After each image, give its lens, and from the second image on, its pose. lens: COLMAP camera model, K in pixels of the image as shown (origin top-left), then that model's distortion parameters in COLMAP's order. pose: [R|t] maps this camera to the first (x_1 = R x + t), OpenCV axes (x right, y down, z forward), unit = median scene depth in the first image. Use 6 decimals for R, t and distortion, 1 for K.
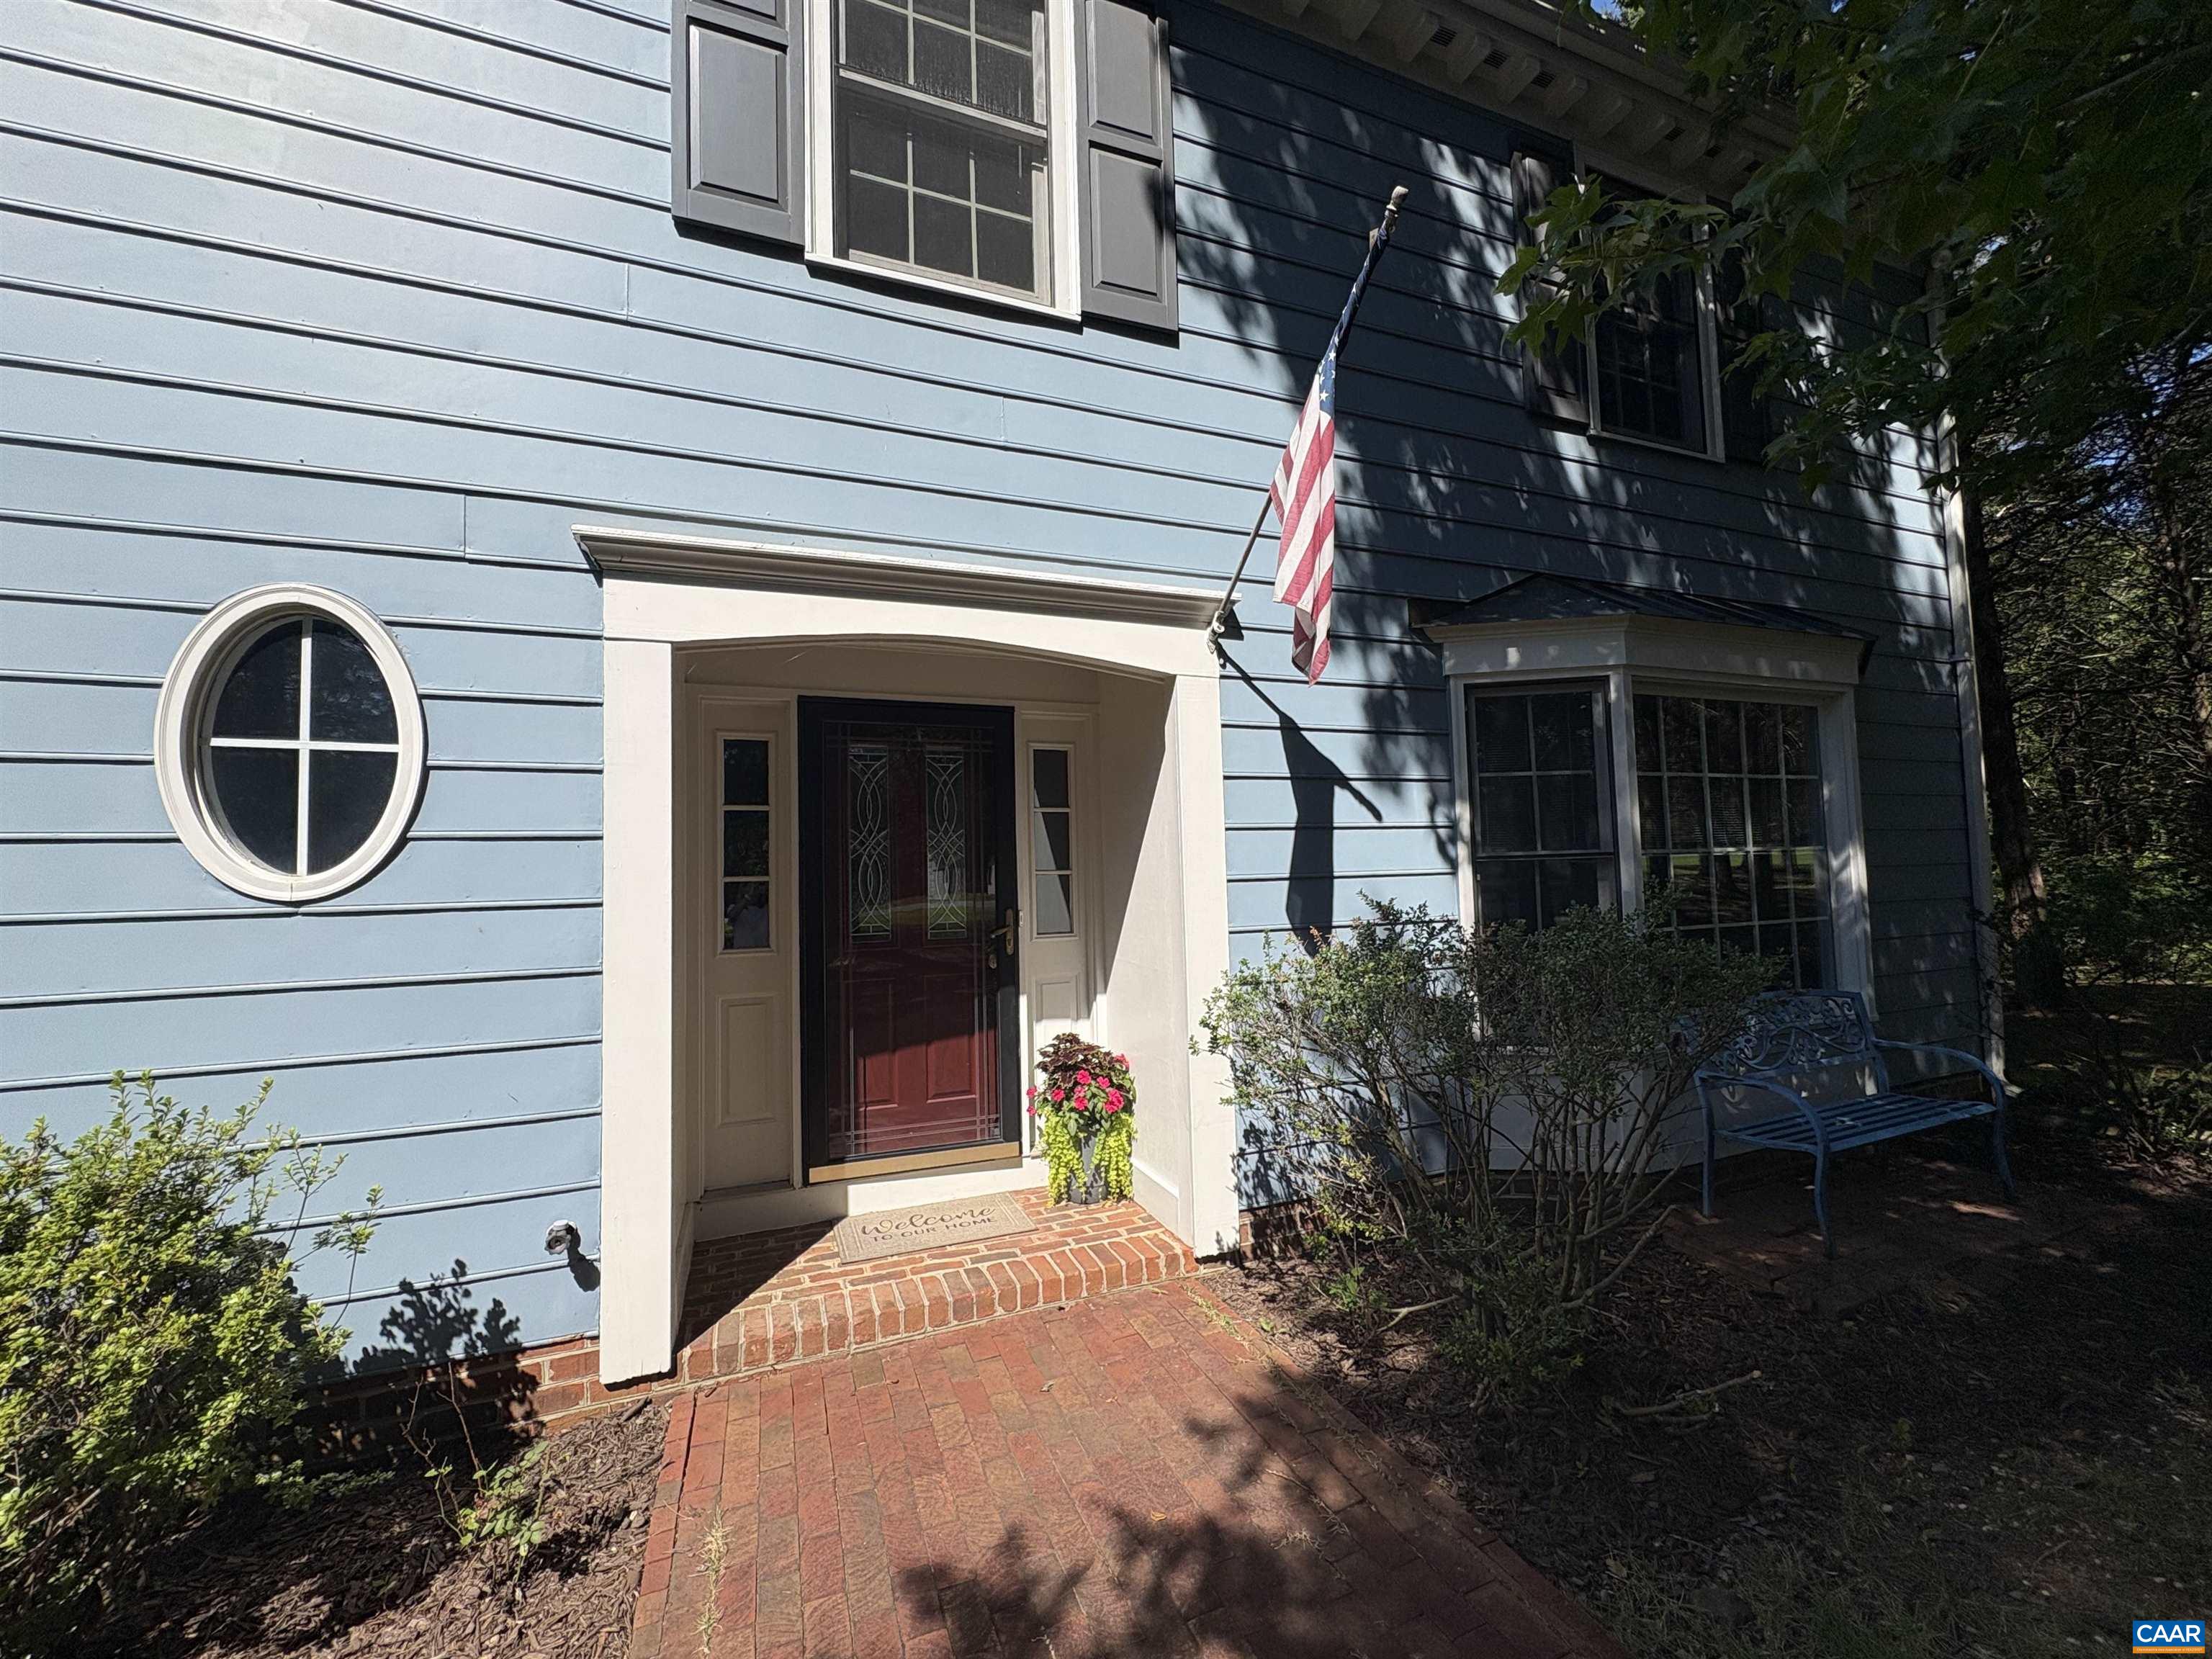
lens RADIAL K [[884.2, 0, 1106.1], [0, 884.2, 840.7], [0, 0, 1]] dist [0.002759, 0.000411]
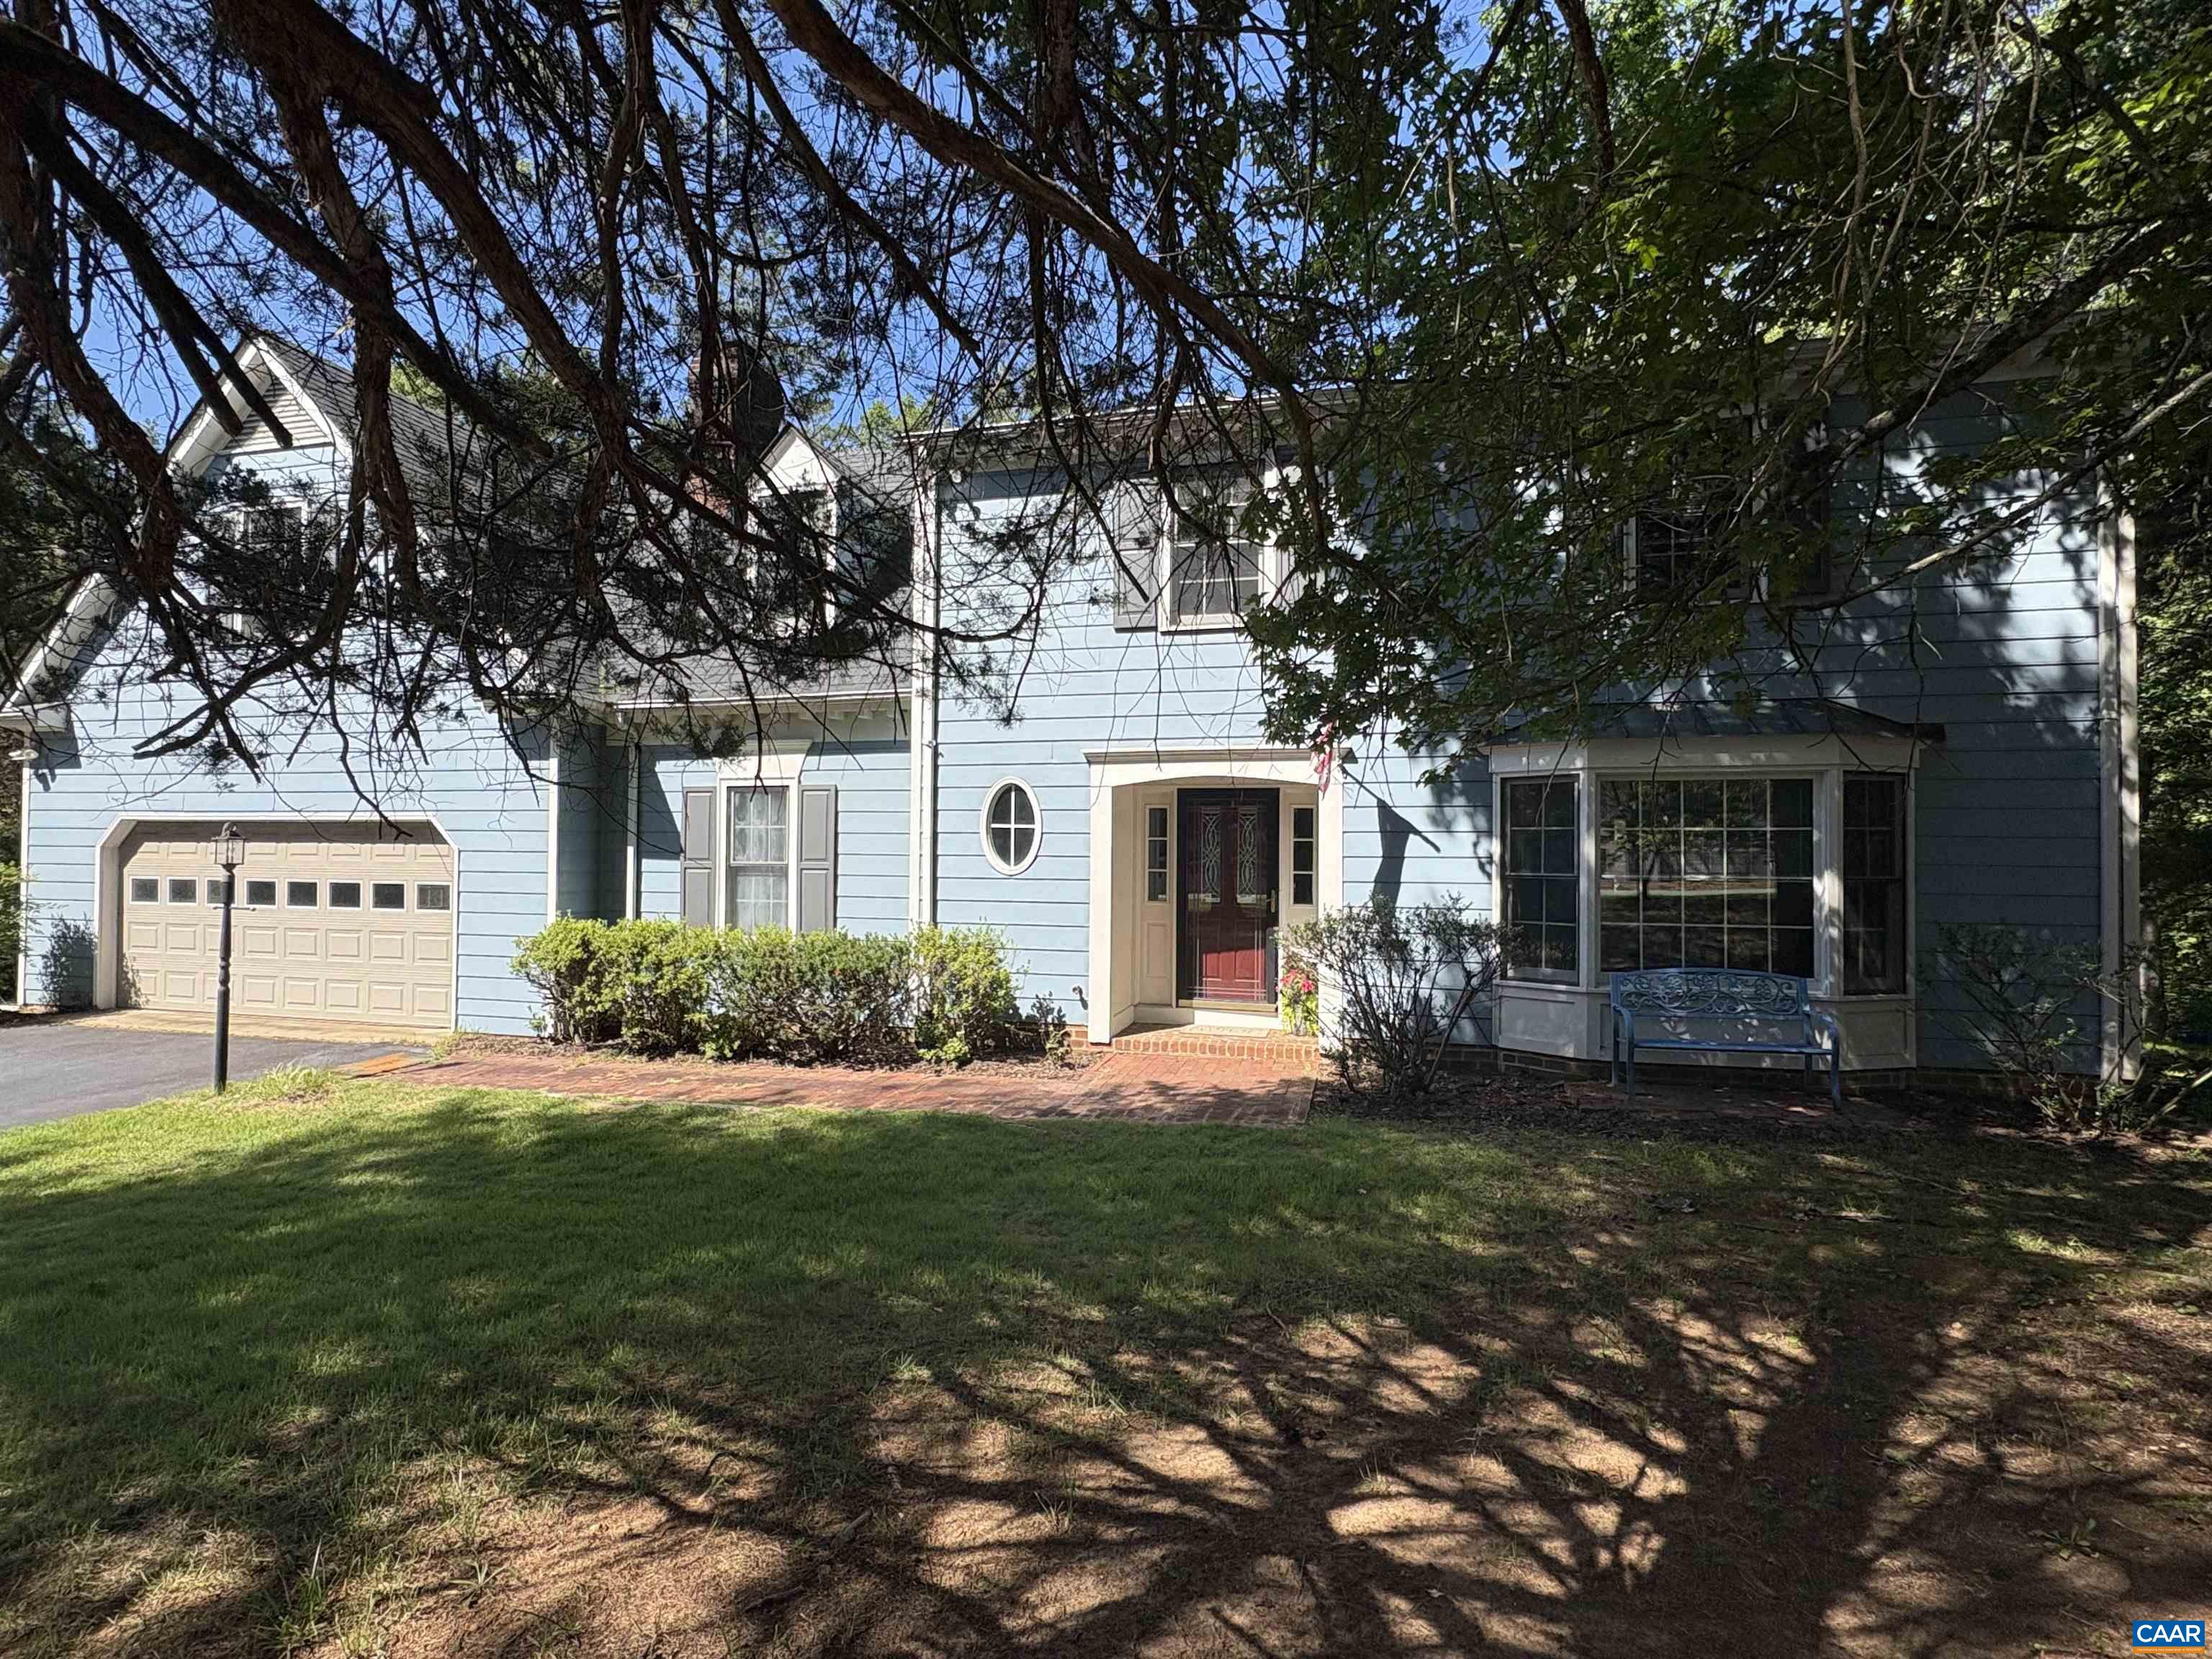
lens RADIAL K [[1036.1, 0, 1099.8], [0, 1036.1, 834.8], [0, 0, 1]] dist [-0.001769, 0.000567]
pose [[0.800091, 0.021721, -0.599485, 1.072138], [-0.001546, 0.999416, 0.034150, -0.137439], [0.599876, -0.026396, 0.799657, -1.216508]]
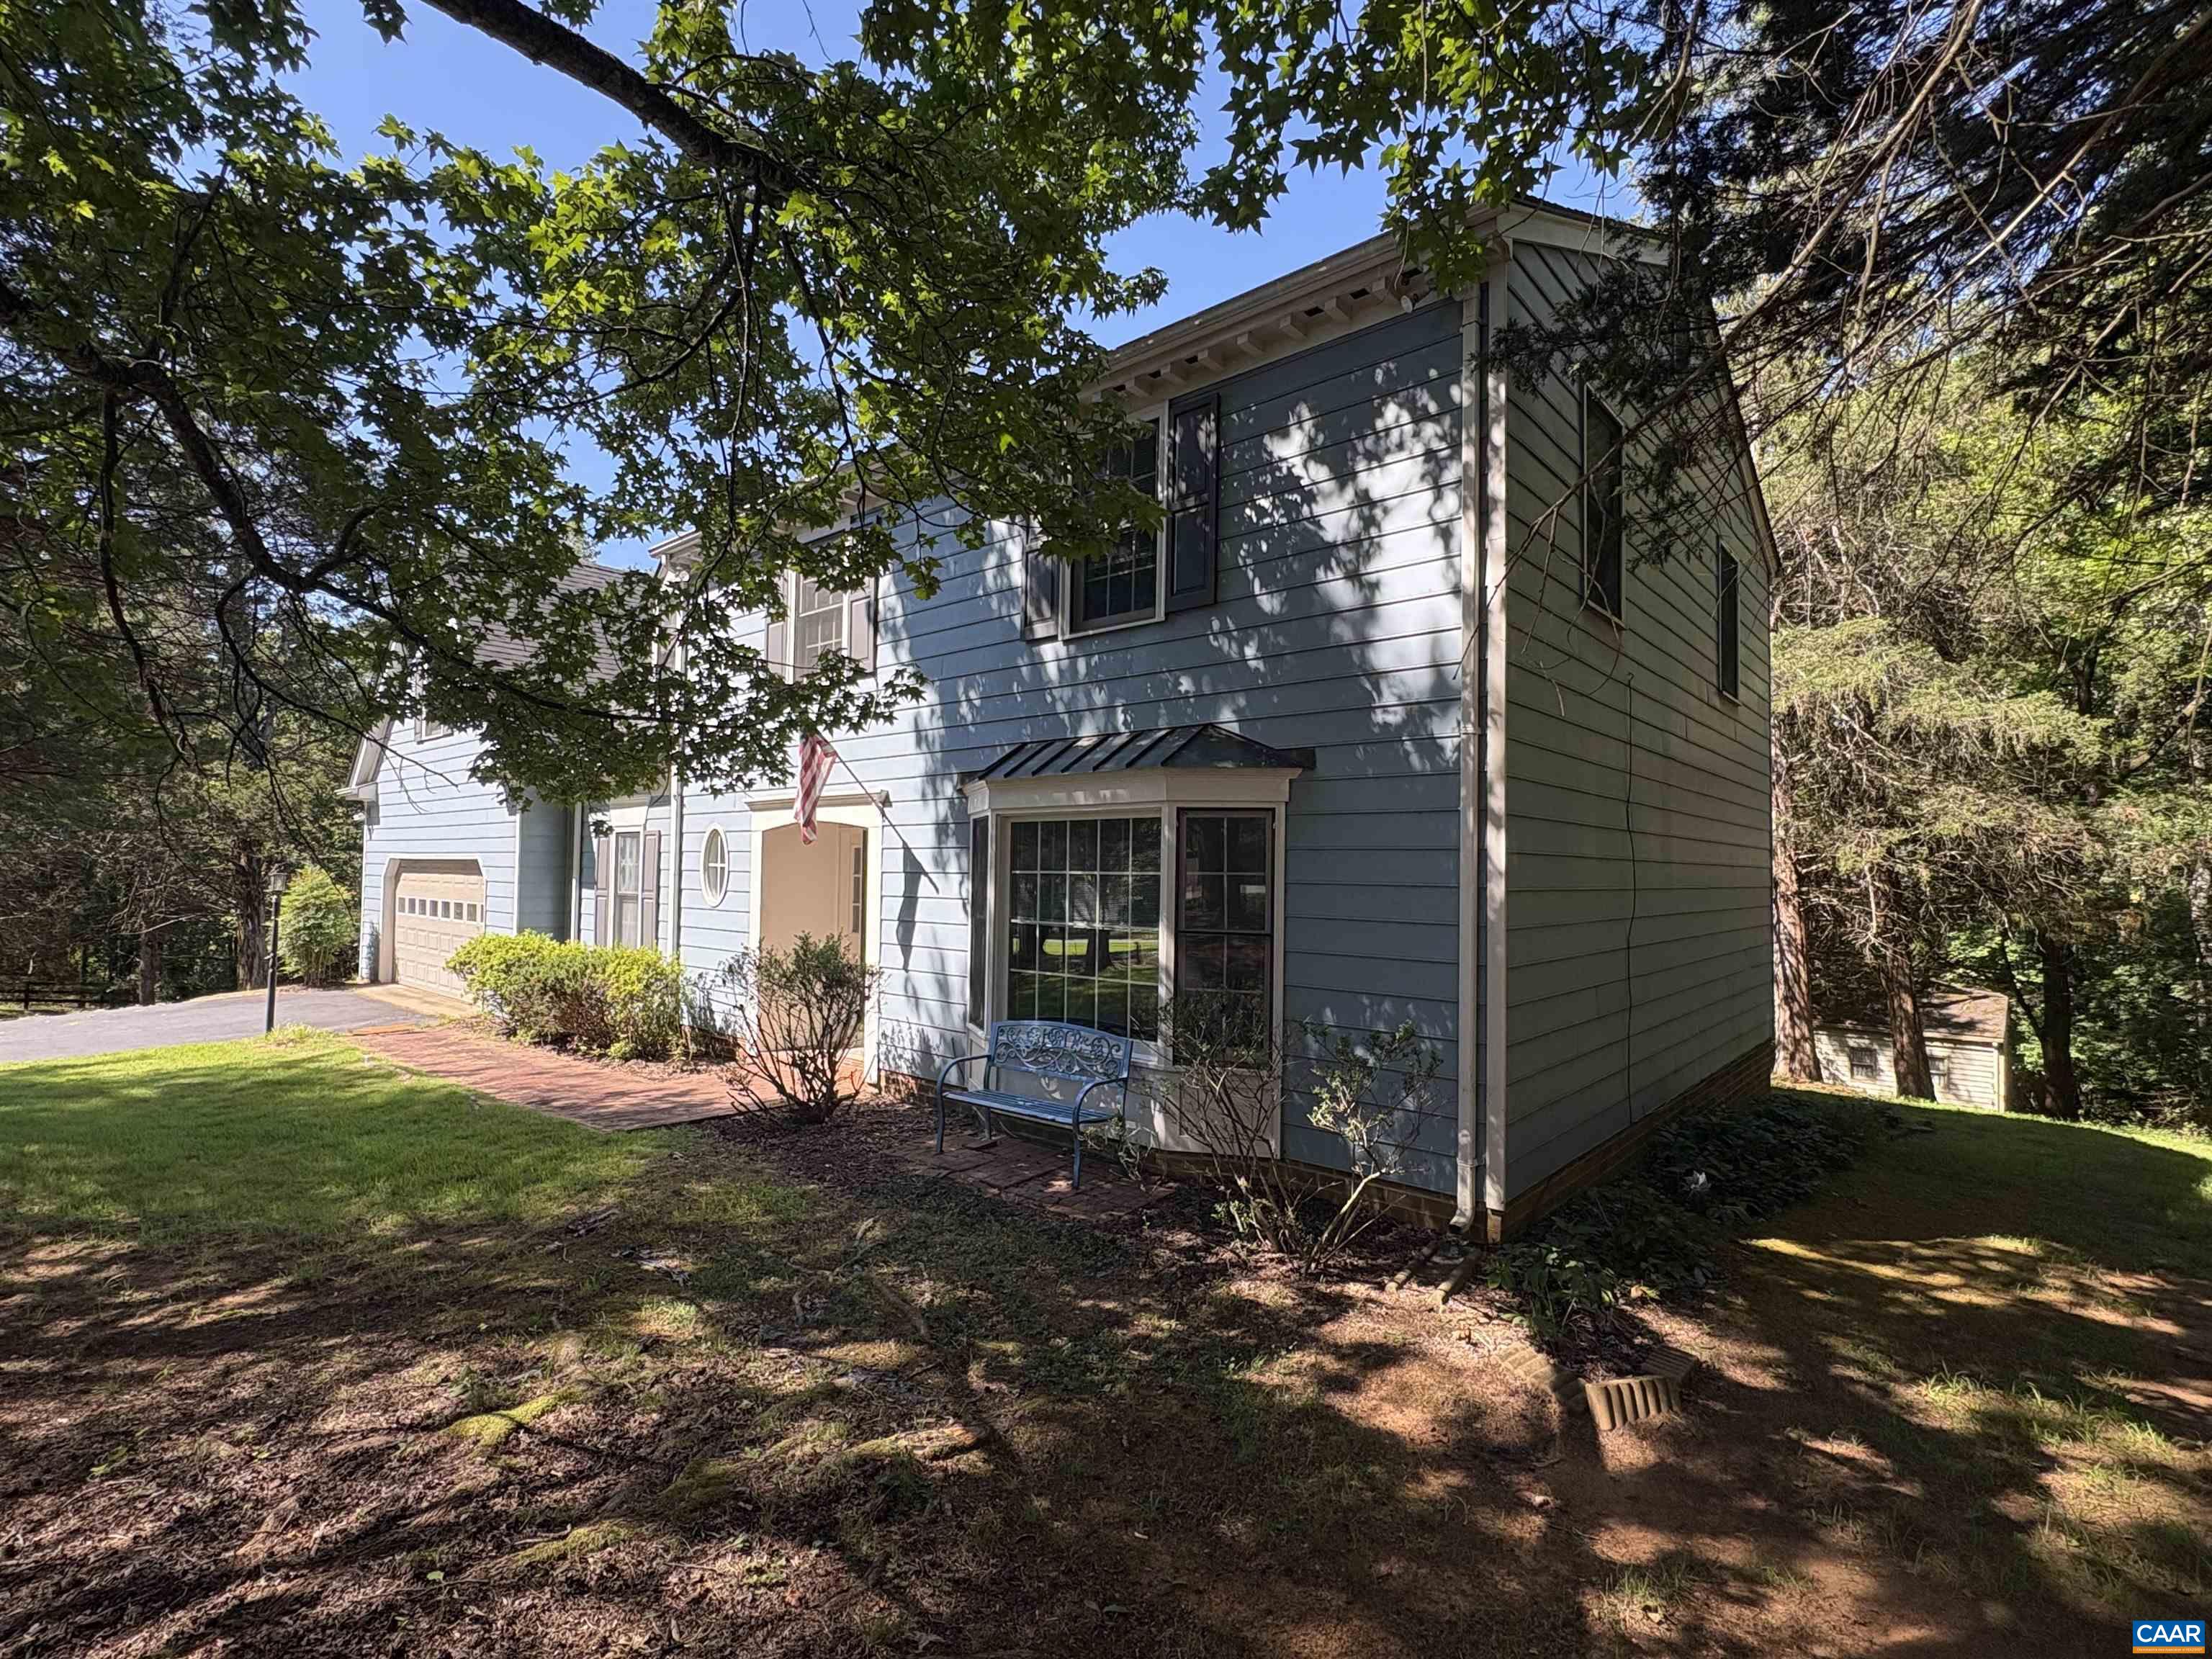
lens RADIAL K [[1036.1, 0, 1094.9], [0, 1036.1, 840.5], [0, 0, 1]] dist [-0.001769, 0.000567]
pose [[0.446994, 0.005931, -0.894517, 2.509484], [0.016387, 0.999756, 0.014817, -0.168439], [0.894387, -0.021282, 0.446787, 0.309586]]
